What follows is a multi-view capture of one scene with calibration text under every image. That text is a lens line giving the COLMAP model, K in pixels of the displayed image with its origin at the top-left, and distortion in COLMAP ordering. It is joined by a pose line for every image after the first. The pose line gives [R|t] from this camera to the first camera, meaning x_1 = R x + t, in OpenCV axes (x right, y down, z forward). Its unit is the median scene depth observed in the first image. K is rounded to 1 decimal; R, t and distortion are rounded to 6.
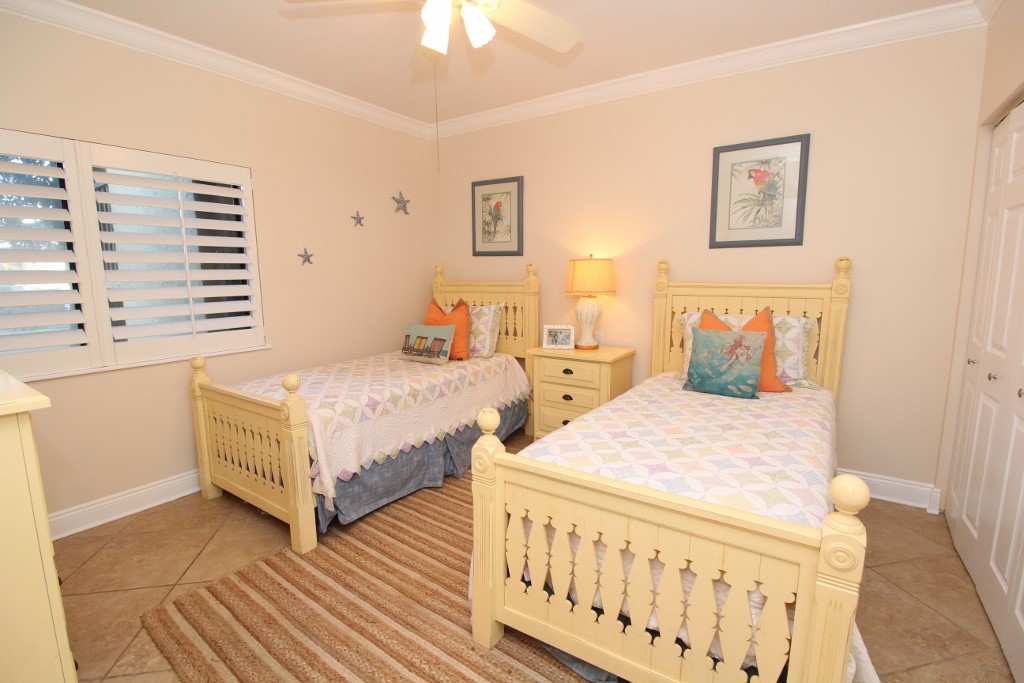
lens RADIAL K [[492.0, 0, 512.0], [0, 492.0, 341.5], [0, 0, 1]] dist [0.001522, -0.000095]
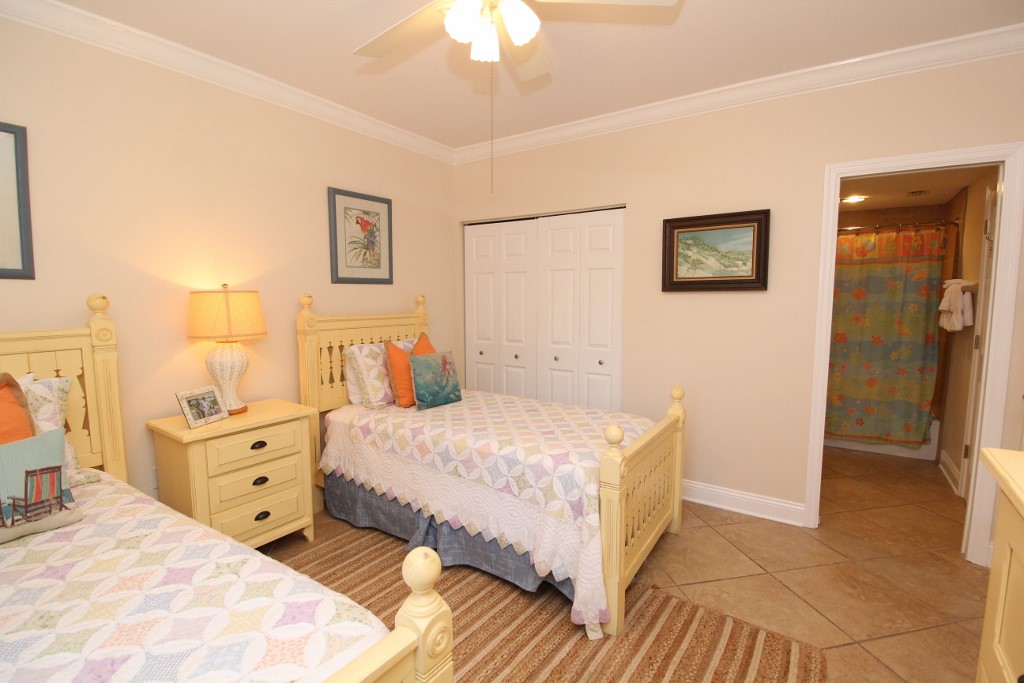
lens RADIAL K [[477.7, 0, 510.2], [0, 477.7, 345.0], [0, 0, 1]] dist [-0.023484, -0.000657]
pose [[0.001350, -0.084247, 0.996444, -0.643534], [0.152538, 0.984802, 0.083056, -0.096118], [-0.988297, 0.151883, 0.014181, 0.693404]]
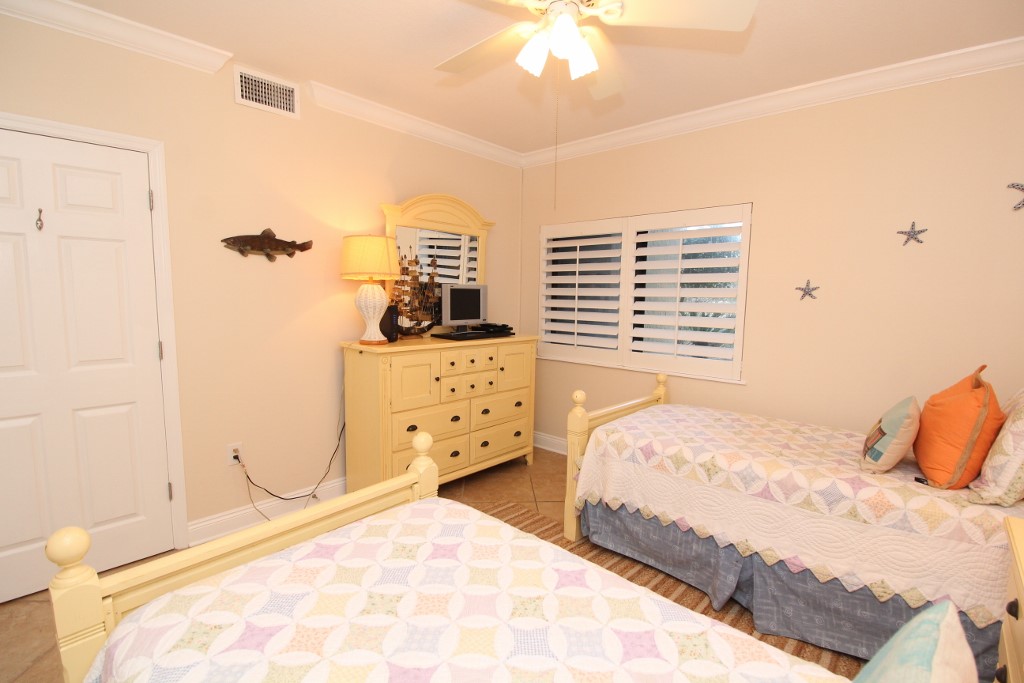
lens RADIAL K [[478.9, 0, 512.0], [0, 478.9, 341.5], [0, 0, 1]] dist [0.000189, -0.000030]
pose [[-0.140626, 0.109120, -0.984031, 0.568029], [-0.150380, 0.980022, 0.130166, -0.141793], [0.978576, 0.166283, -0.121407, 0.751421]]
